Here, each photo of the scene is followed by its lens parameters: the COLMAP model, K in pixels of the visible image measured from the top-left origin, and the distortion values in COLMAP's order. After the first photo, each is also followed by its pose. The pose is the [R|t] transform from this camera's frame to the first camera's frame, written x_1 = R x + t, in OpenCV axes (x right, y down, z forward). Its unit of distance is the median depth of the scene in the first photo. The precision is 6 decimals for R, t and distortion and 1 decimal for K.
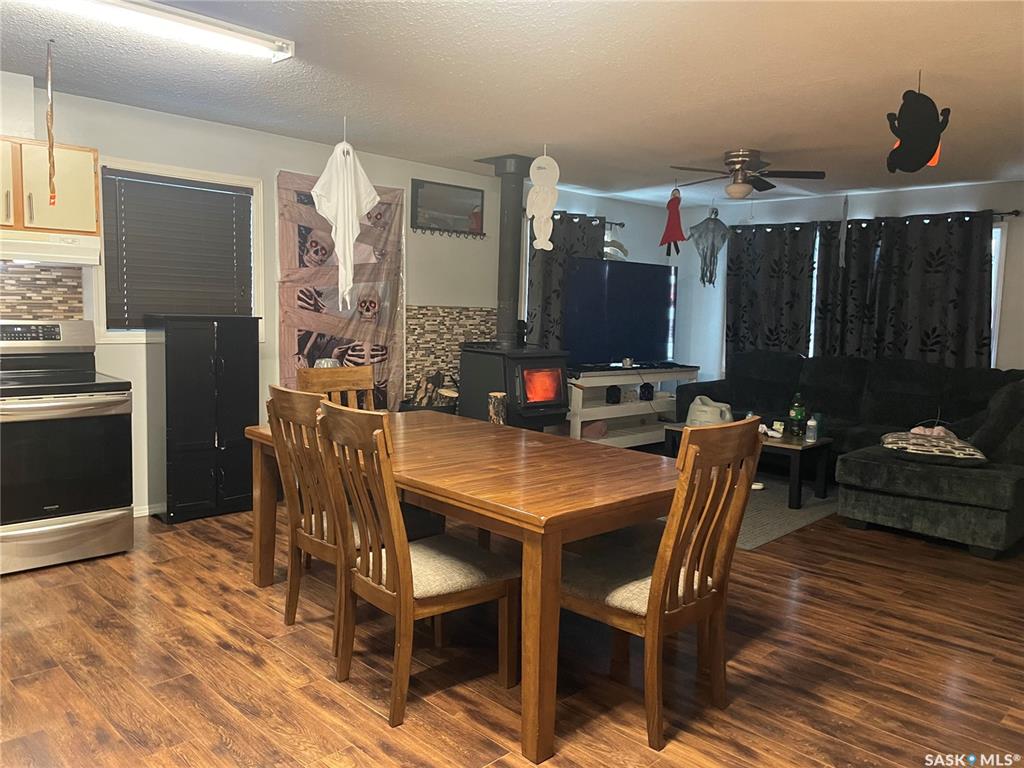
lens RADIAL K [[771.3, 0, 507.6], [0, 771.3, 389.4], [0, 0, 1]] dist [0.069458, -0.085738]
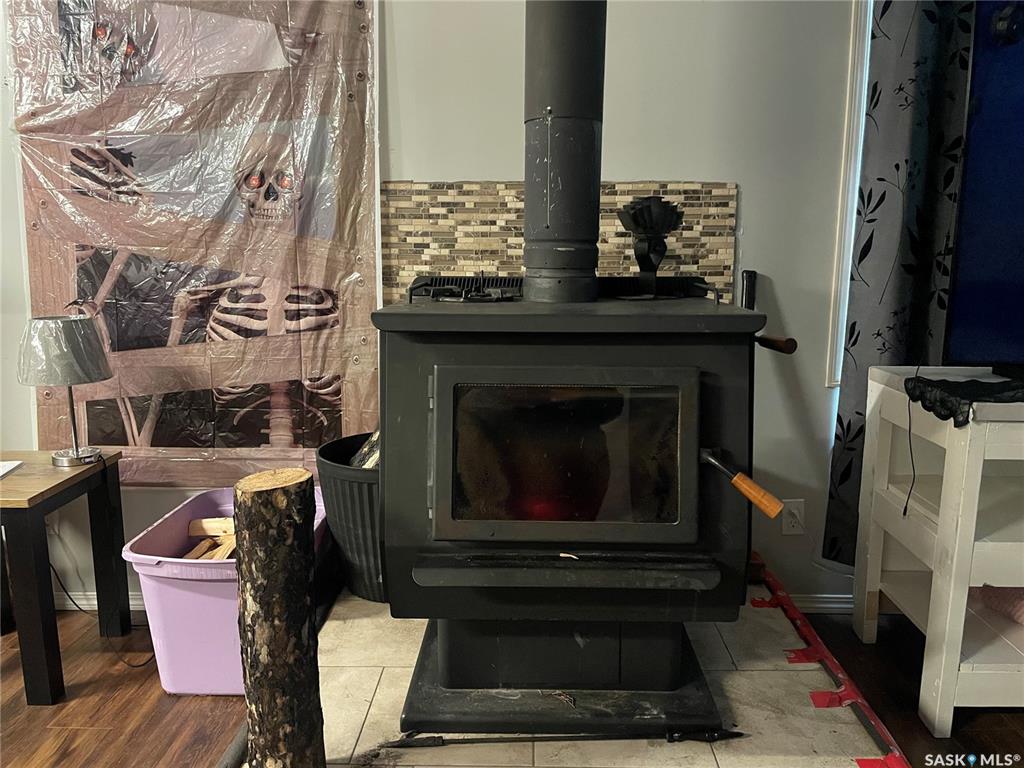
lens RADIAL K [[771.3, 0, 518.0], [0, 771.3, 386.5], [0, 0, 1]] dist [0.069458, -0.085738]
pose [[0.700307, 0.088814, -0.708295, 0.246399], [-0.059458, 0.996039, 0.066108, -0.050140], [0.711361, -0.004183, 0.702814, 1.022578]]
